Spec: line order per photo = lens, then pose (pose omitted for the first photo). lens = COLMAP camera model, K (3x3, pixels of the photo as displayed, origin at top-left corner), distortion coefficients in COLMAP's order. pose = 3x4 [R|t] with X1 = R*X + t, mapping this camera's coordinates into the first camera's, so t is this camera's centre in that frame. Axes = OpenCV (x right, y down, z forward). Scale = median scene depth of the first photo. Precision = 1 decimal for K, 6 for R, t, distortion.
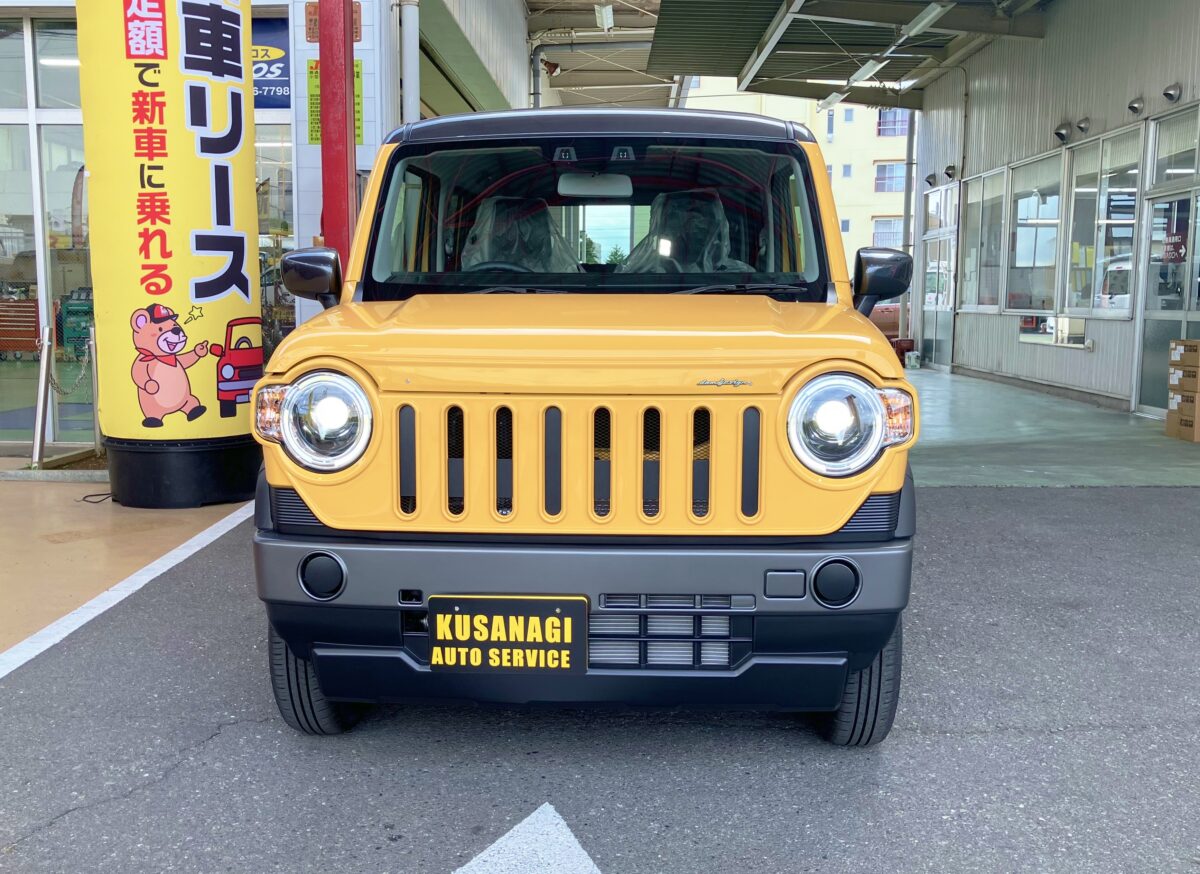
lens RADIAL K [[1159.7, 0, 524.3], [0, 1159.7, 455.3], [0, 0, 1]] dist [-0.000871, 0.002385]
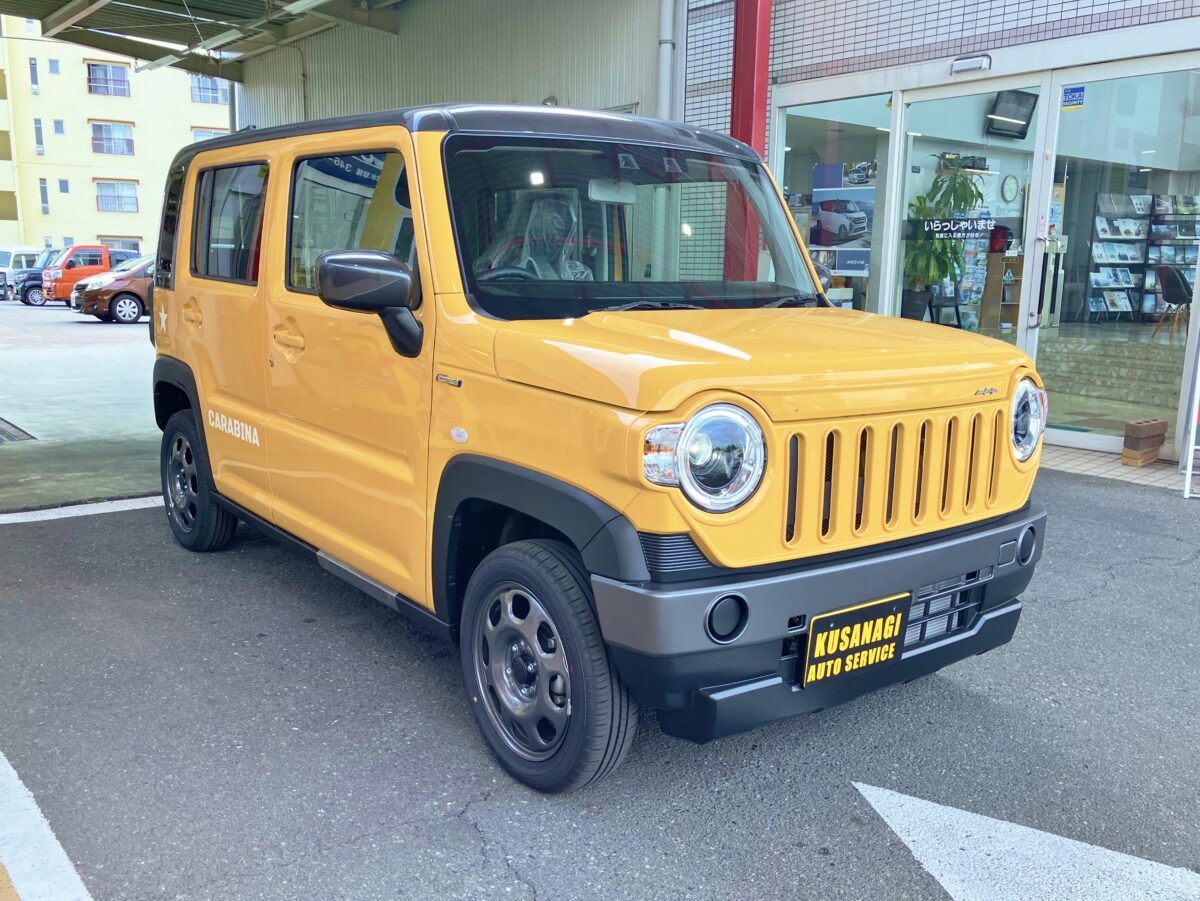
lens RADIAL K [[1112.4, 0, 600.2], [0, 1112.4, 517.5], [0, 0, 1]] dist [-0.012914, -0.008482]
pose [[0.753263, -0.131544, 0.644431, -0.366835], [0.072603, 0.990438, 0.117308, -0.041841], [-0.653700, -0.041576, 0.755611, 0.165300]]
